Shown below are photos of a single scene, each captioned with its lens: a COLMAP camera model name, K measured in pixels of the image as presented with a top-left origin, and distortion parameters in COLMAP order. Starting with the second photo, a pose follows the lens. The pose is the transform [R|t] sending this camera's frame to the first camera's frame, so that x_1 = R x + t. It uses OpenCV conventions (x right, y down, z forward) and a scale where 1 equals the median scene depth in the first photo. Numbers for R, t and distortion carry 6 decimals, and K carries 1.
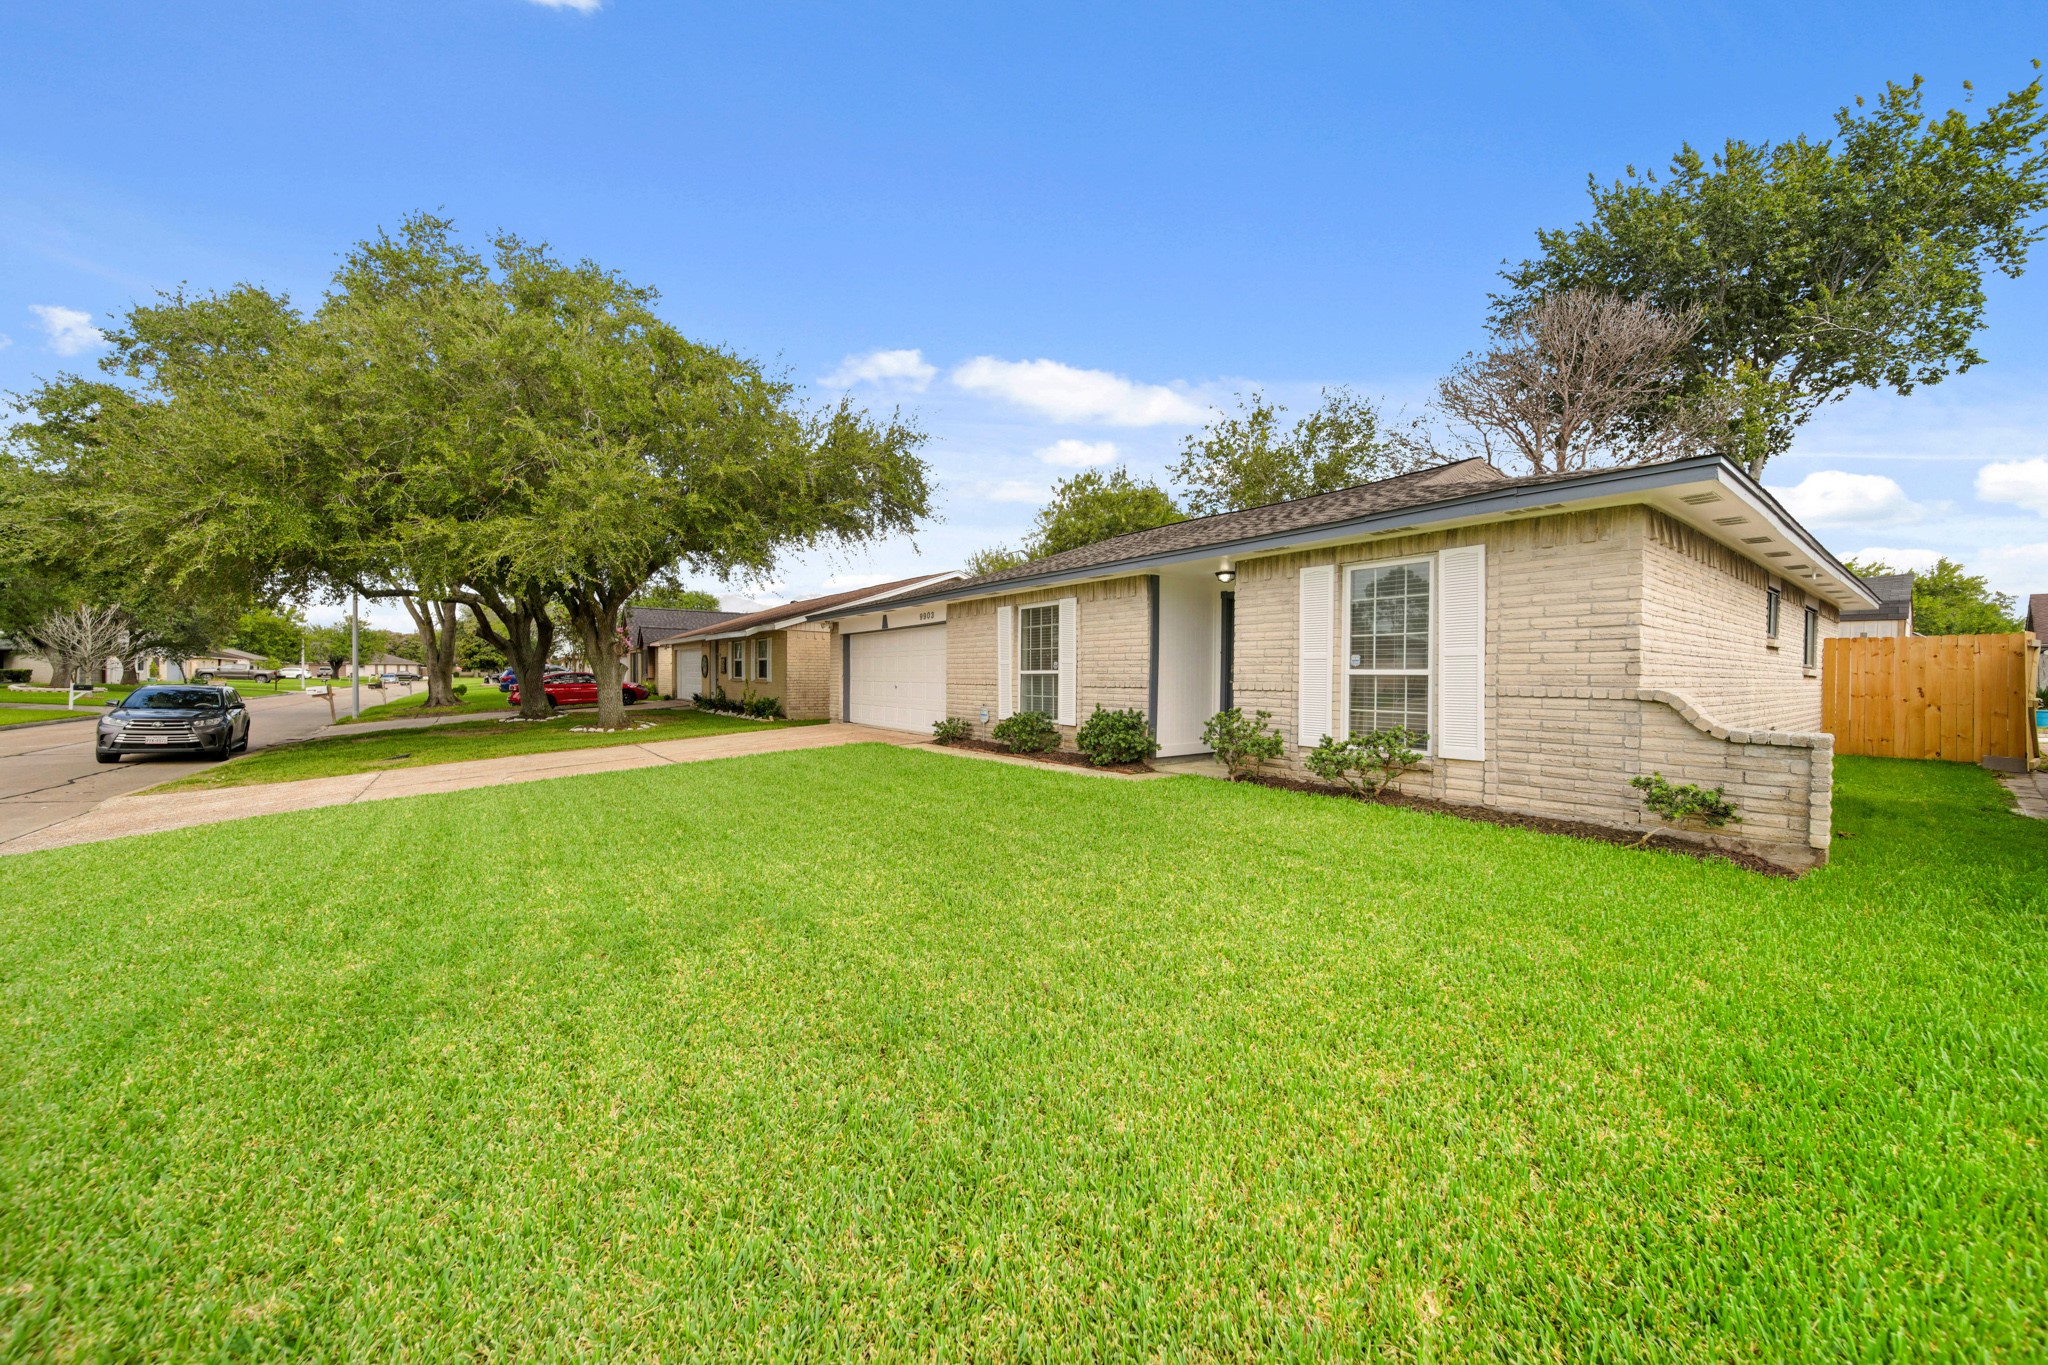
lens RADIAL K [[725.6, 0, 1028.8], [0, 725.6, 682.3], [0, 0, 1]] dist [-0.001245, -0.000750]
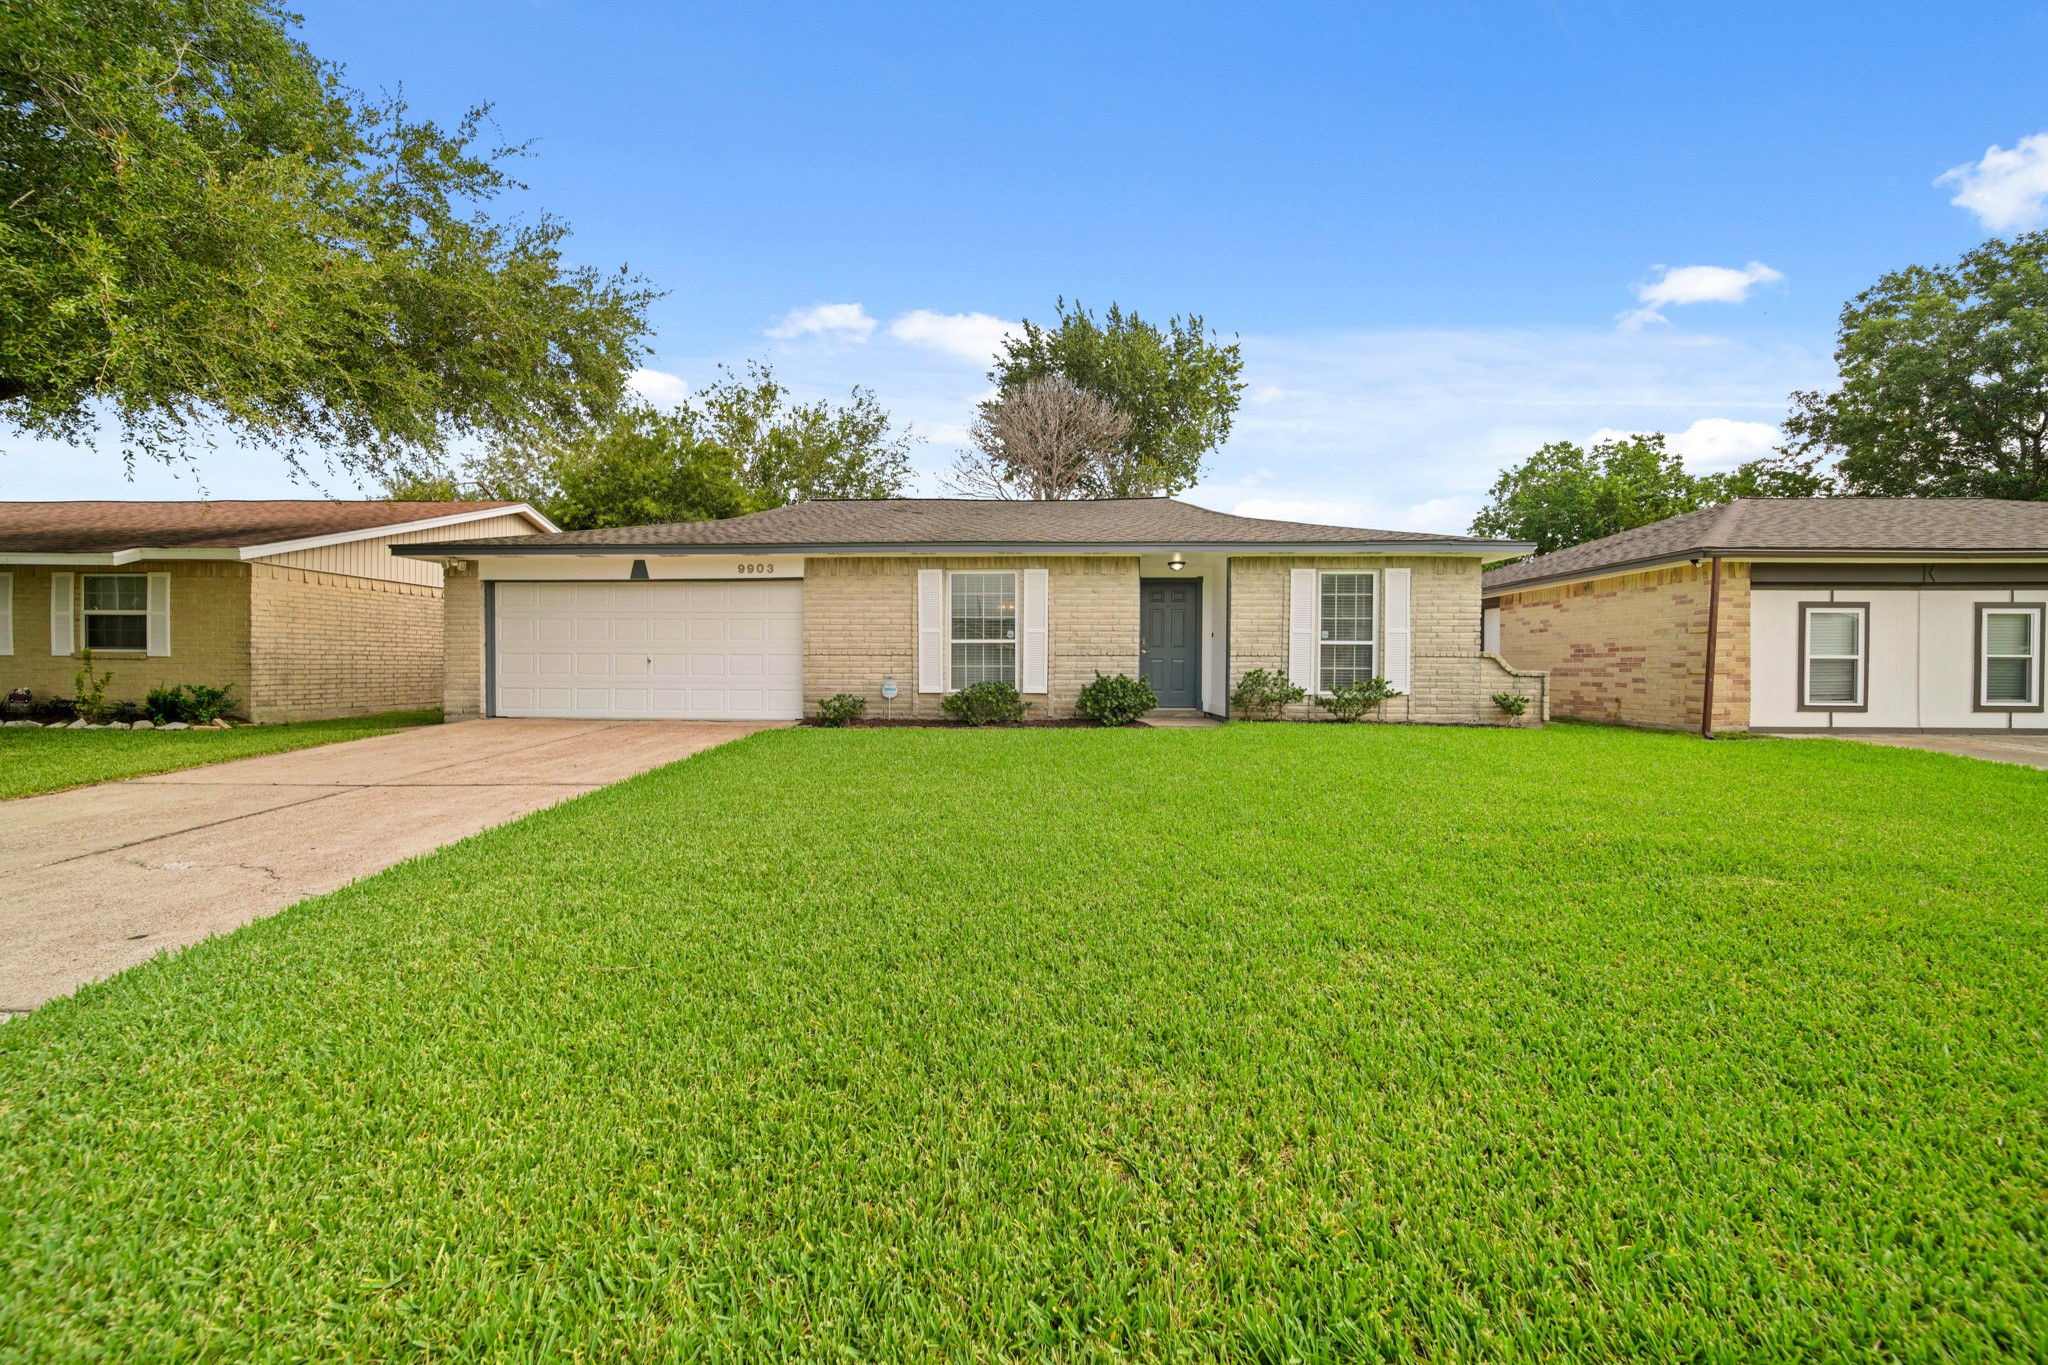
lens RADIAL K [[725.6, 0, 1027.6], [0, 725.6, 675.0], [0, 0, 1]] dist [-0.001245, -0.000750]
pose [[0.629422, -0.012688, 0.776960, -0.706062], [0.006301, 0.999917, 0.011225, 0.020494], [-0.777038, -0.002170, 0.629450, 0.345796]]
